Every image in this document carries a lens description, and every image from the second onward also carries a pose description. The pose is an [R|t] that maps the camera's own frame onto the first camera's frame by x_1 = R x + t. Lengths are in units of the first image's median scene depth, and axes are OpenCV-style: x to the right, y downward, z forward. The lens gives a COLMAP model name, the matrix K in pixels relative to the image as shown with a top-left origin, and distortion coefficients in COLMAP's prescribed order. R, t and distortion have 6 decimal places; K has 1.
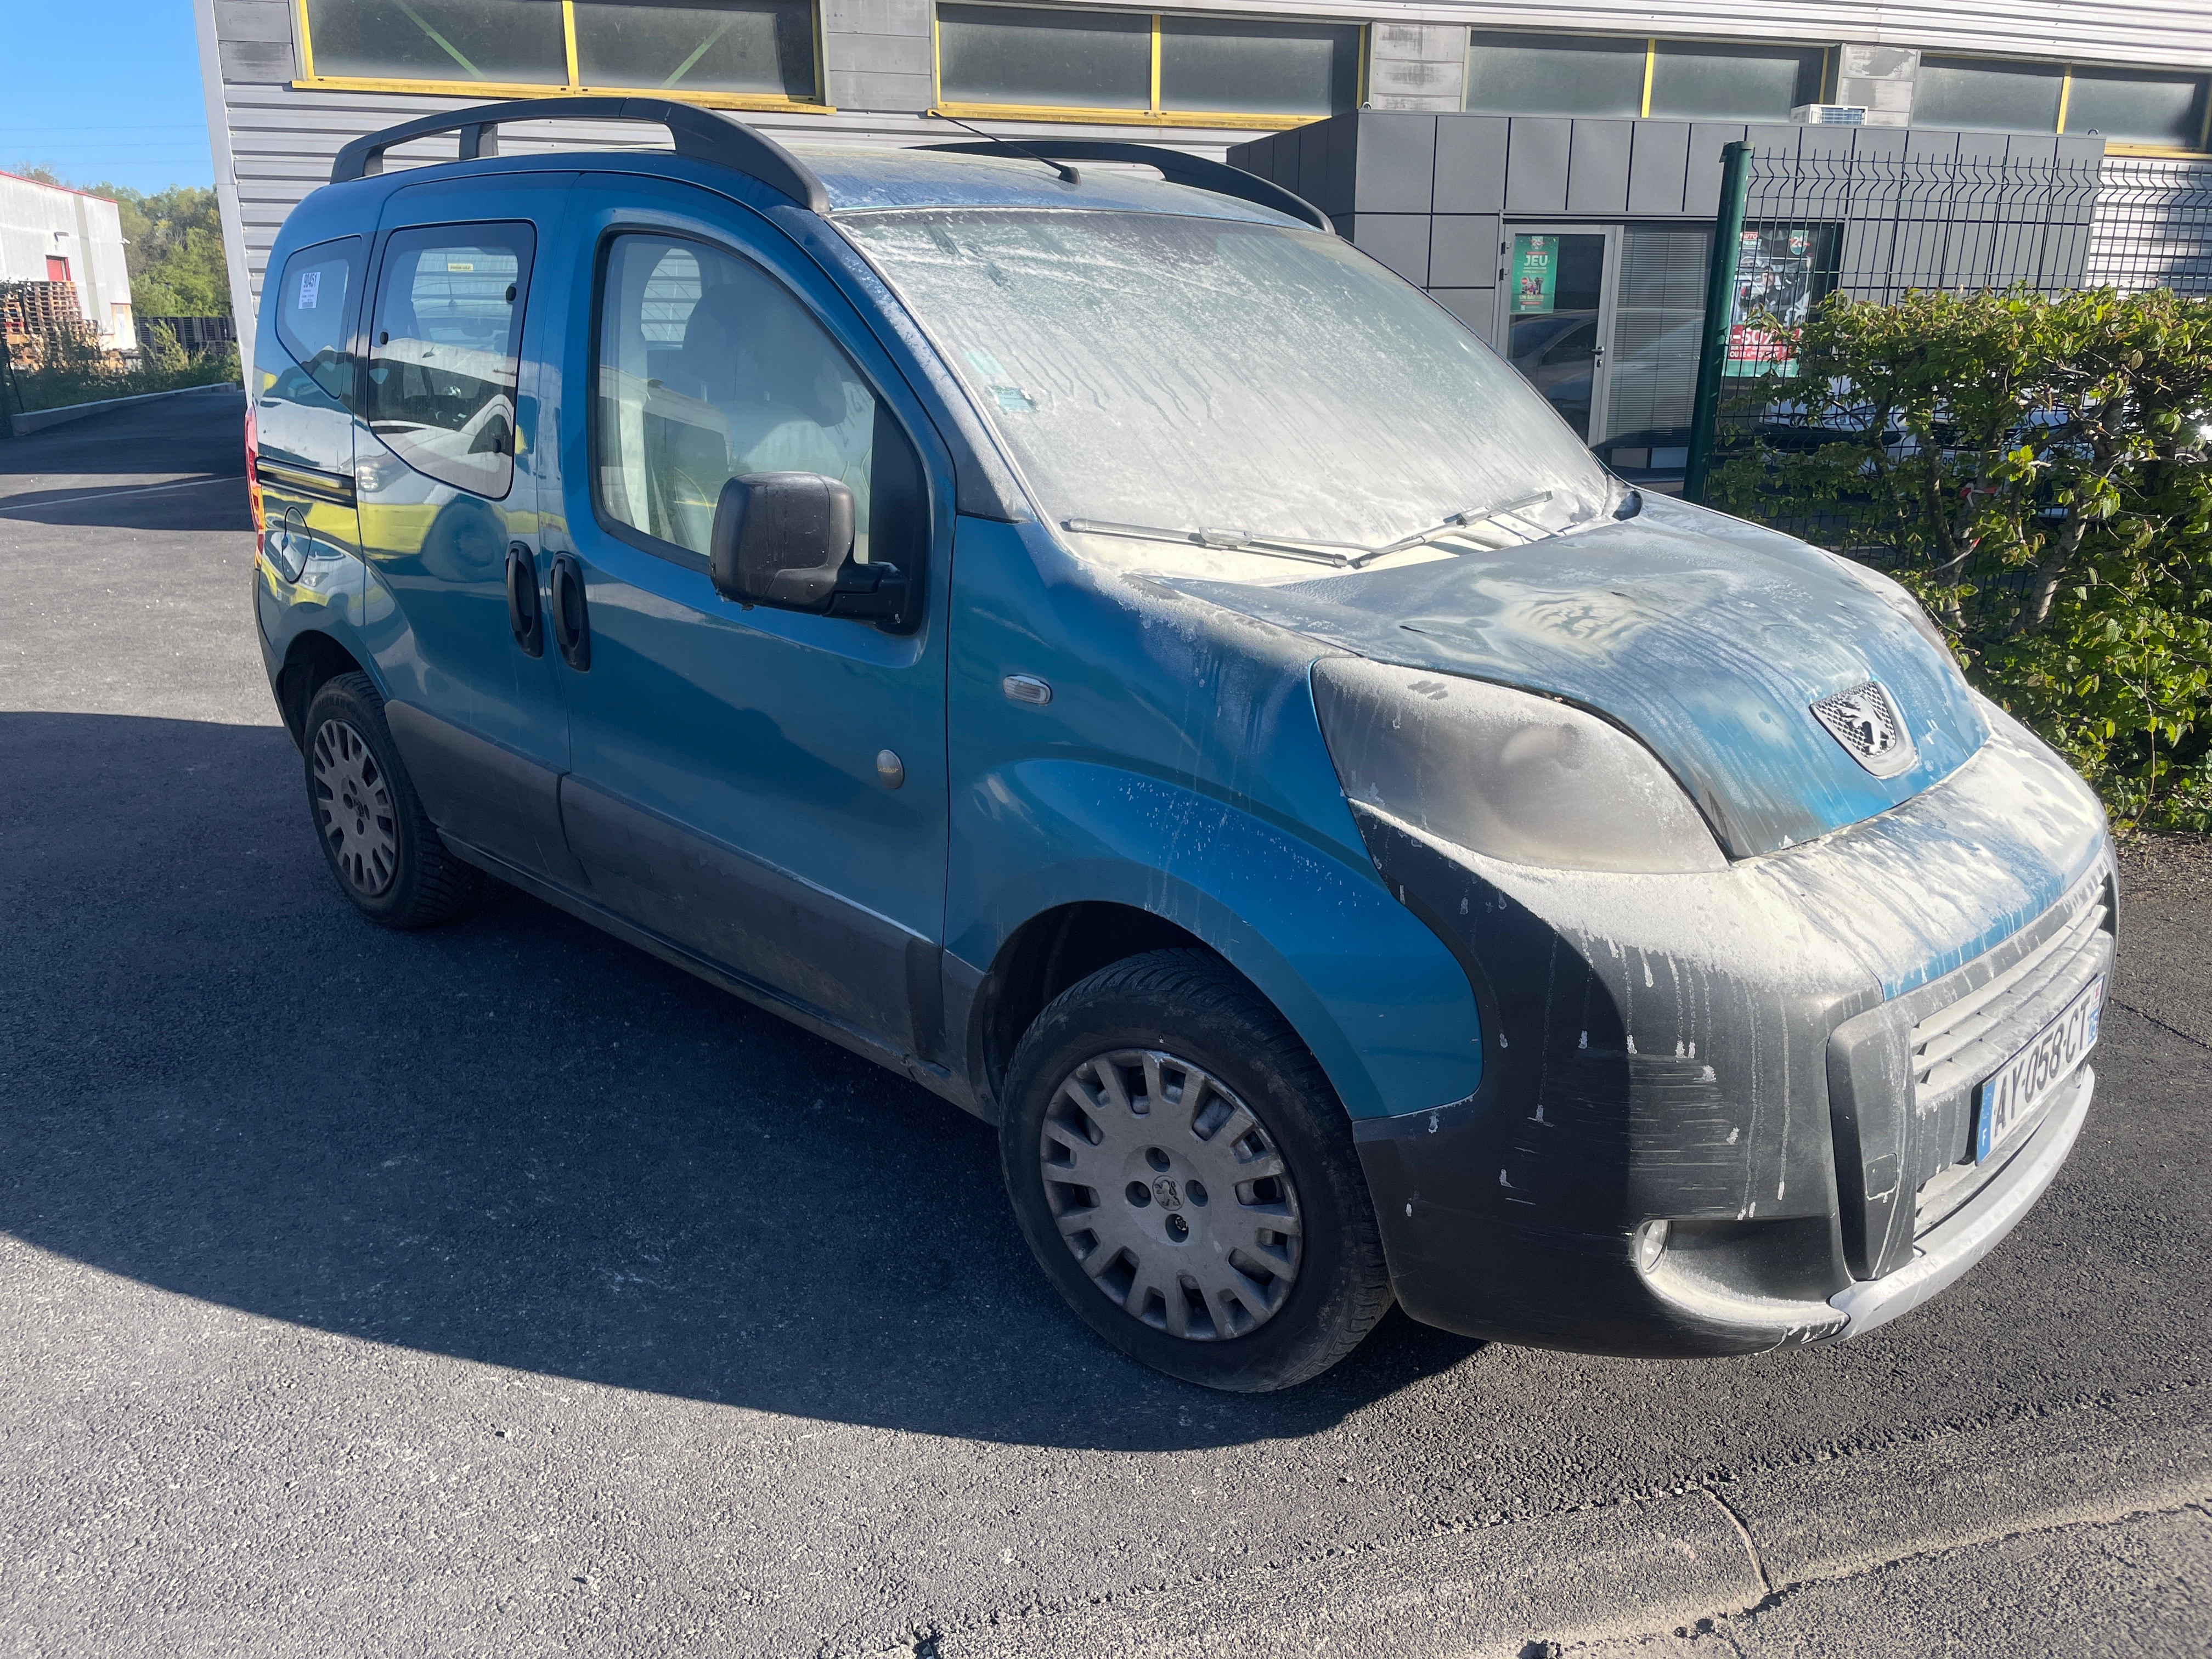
lens RADIAL K [[1728.7, 0, 1144.5], [0, 1728.7, 827.3], [0, 0, 1]] dist [0.105836, -0.148372]
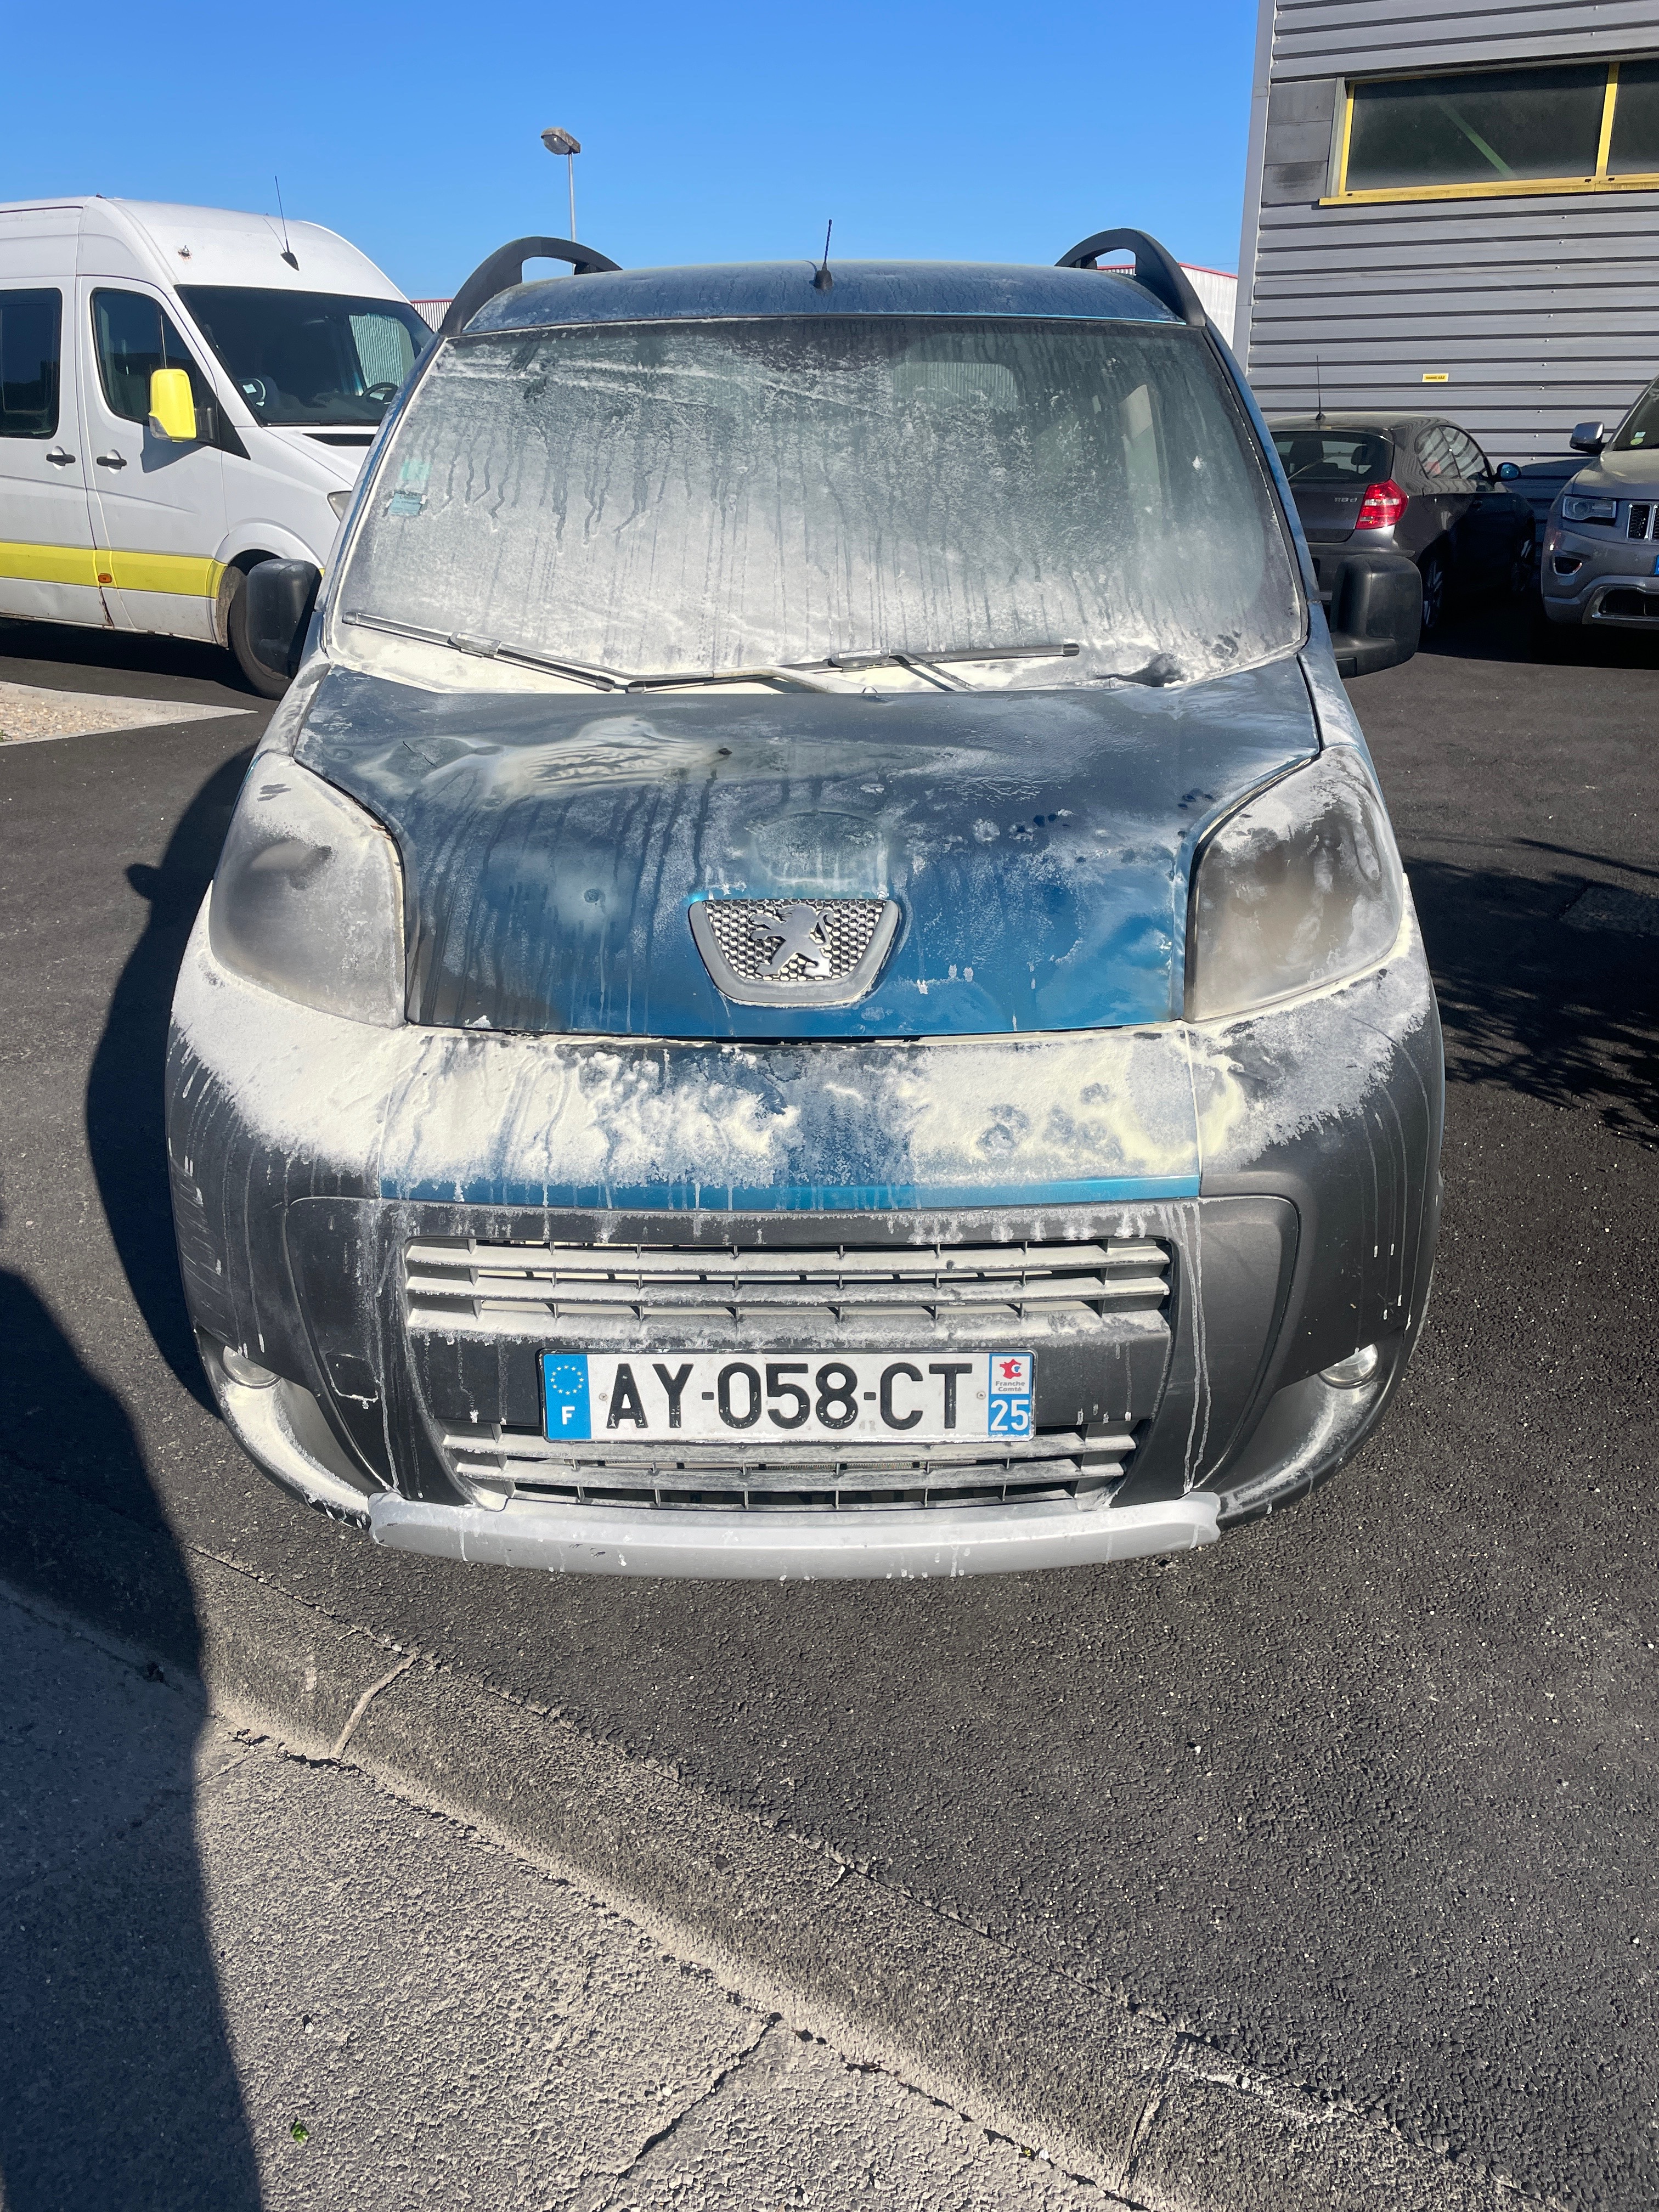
lens RADIAL K [[1728.7, 0, 830.5], [0, 1728.7, 1065.6], [0, 0, 1]] dist [0.105836, -0.148372]
pose [[0.662691, 0.254325, -0.704386, 1.073408], [-0.208055, 0.966066, 0.153067, -0.138774], [0.719412, 0.045115, 0.693117, 0.479063]]
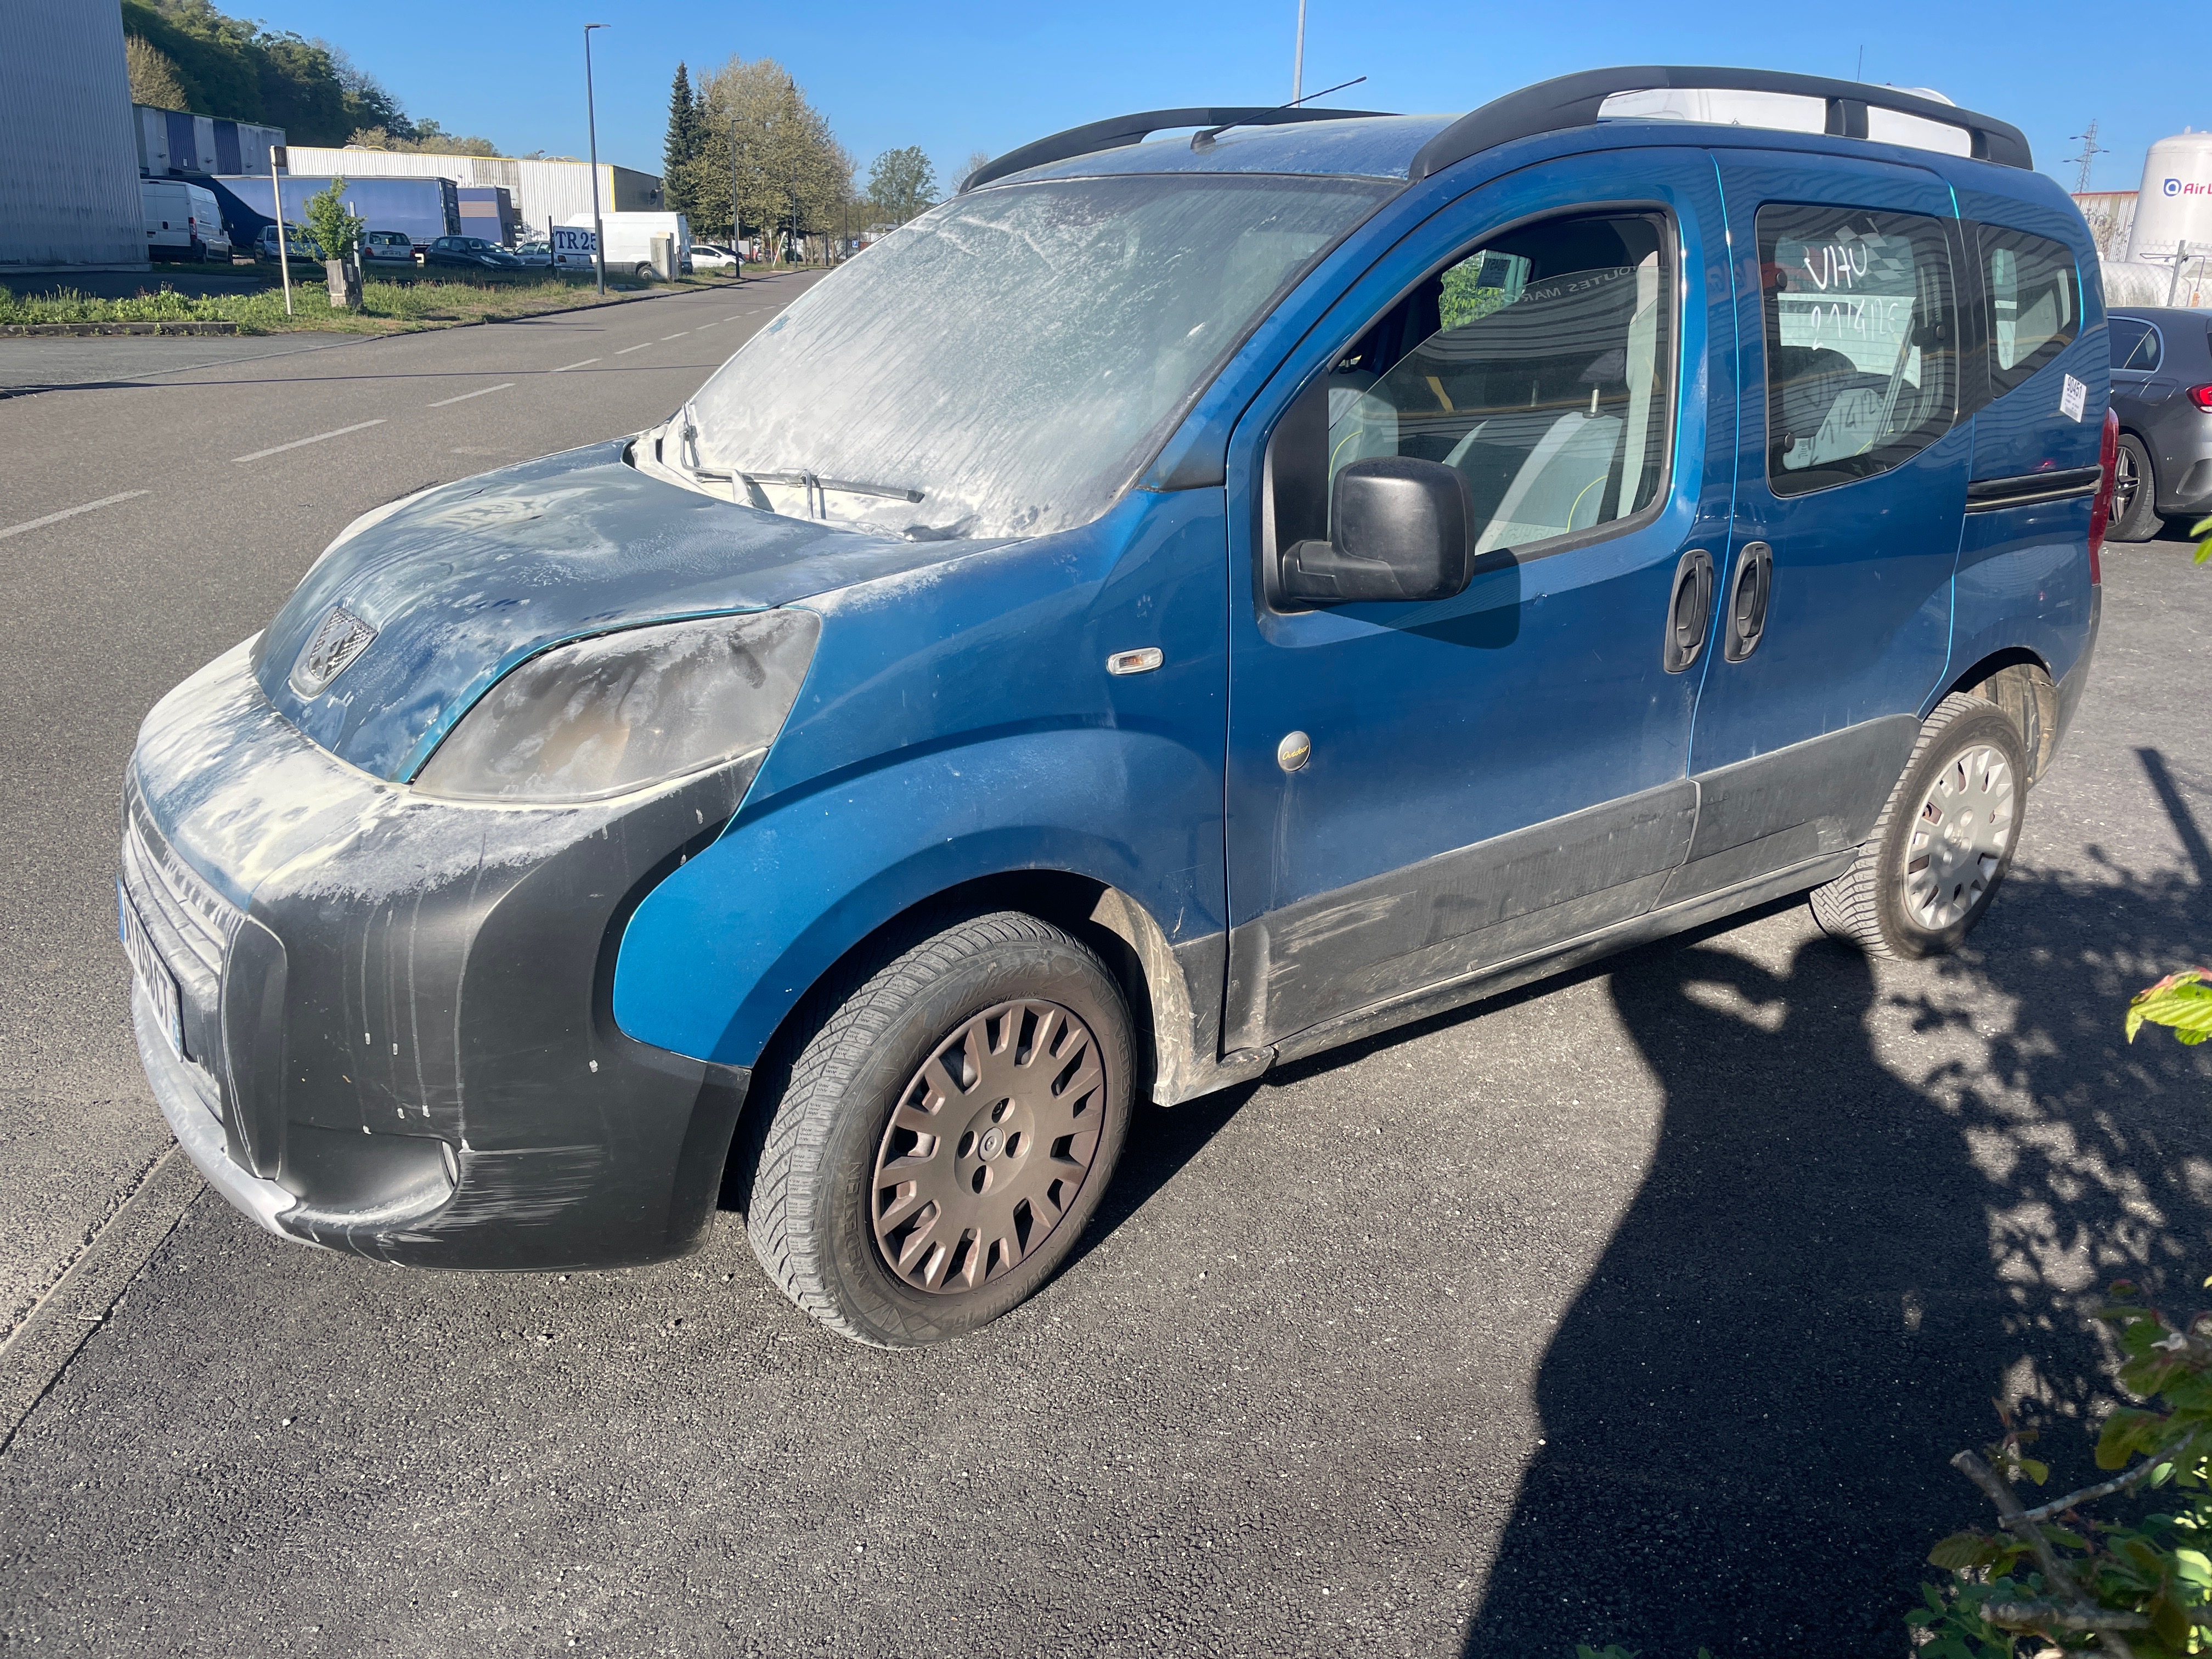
lens RADIAL K [[1728.7, 0, 1144.5], [0, 1728.7, 827.3], [0, 0, 1]] dist [0.105836, -0.148372]
pose [[-0.201414, 0.292063, -0.934950, 1.392290], [-0.315867, 0.884153, 0.344241, -0.500660], [0.927179, 0.364655, -0.085827, 1.666017]]
